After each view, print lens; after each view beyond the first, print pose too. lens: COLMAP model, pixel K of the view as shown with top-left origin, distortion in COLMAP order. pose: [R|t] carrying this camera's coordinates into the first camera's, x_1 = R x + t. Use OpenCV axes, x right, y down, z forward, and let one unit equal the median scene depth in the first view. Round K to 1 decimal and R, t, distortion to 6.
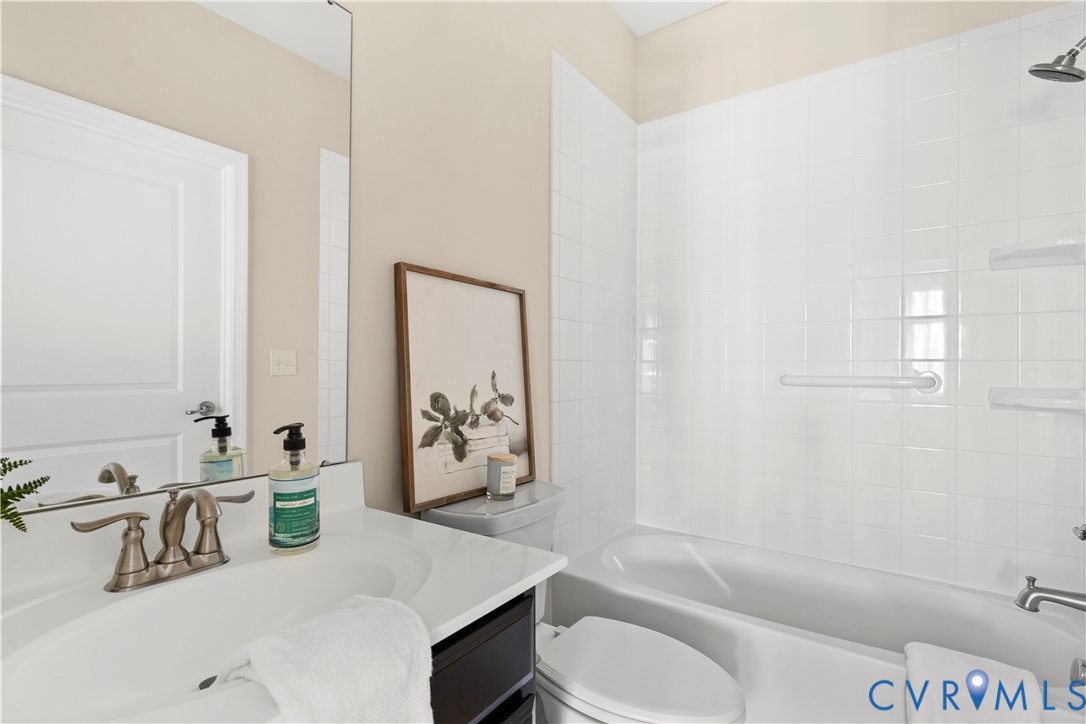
lens RADIAL K [[524.9, 0, 542.8], [0, 524.9, 360.6], [0, 0, 1]] dist [0.004063, -0.000022]
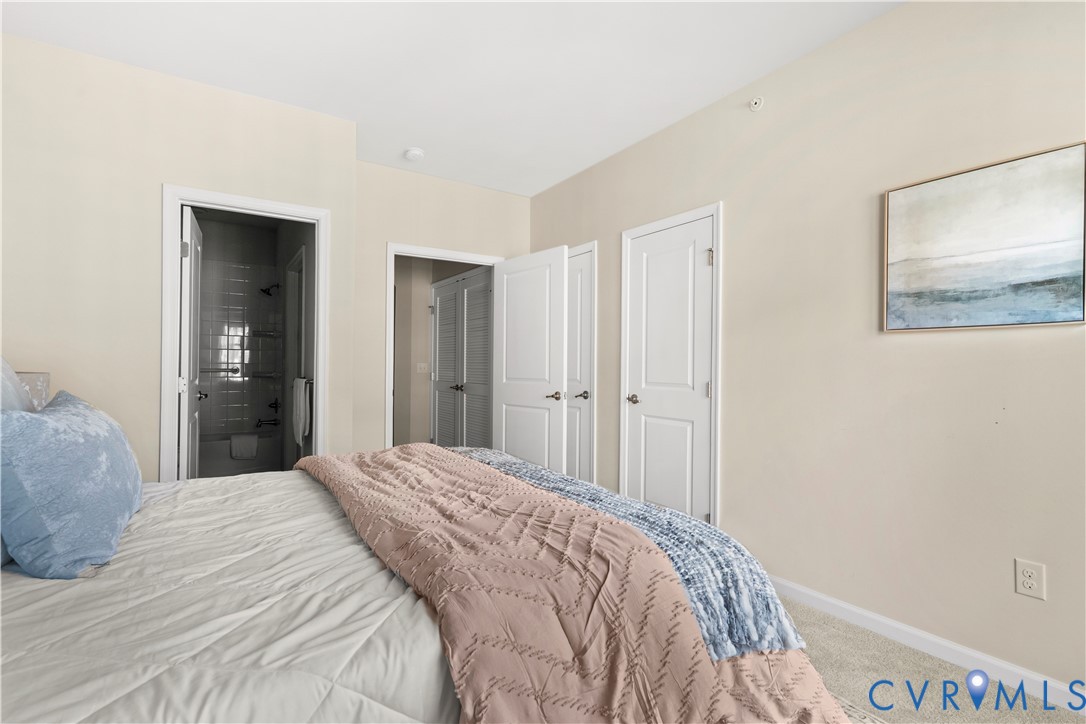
lens RADIAL K [[524.9, 0, 542.6], [0, 524.9, 364.6], [0, 0, 1]] dist [0.004063, -0.000022]
pose [[0.383086, 0.011587, 0.923640, -1.356875], [-0.005136, 0.999933, -0.010414, 0.027317], [-0.923698, -0.000754, 0.383120, -1.759167]]
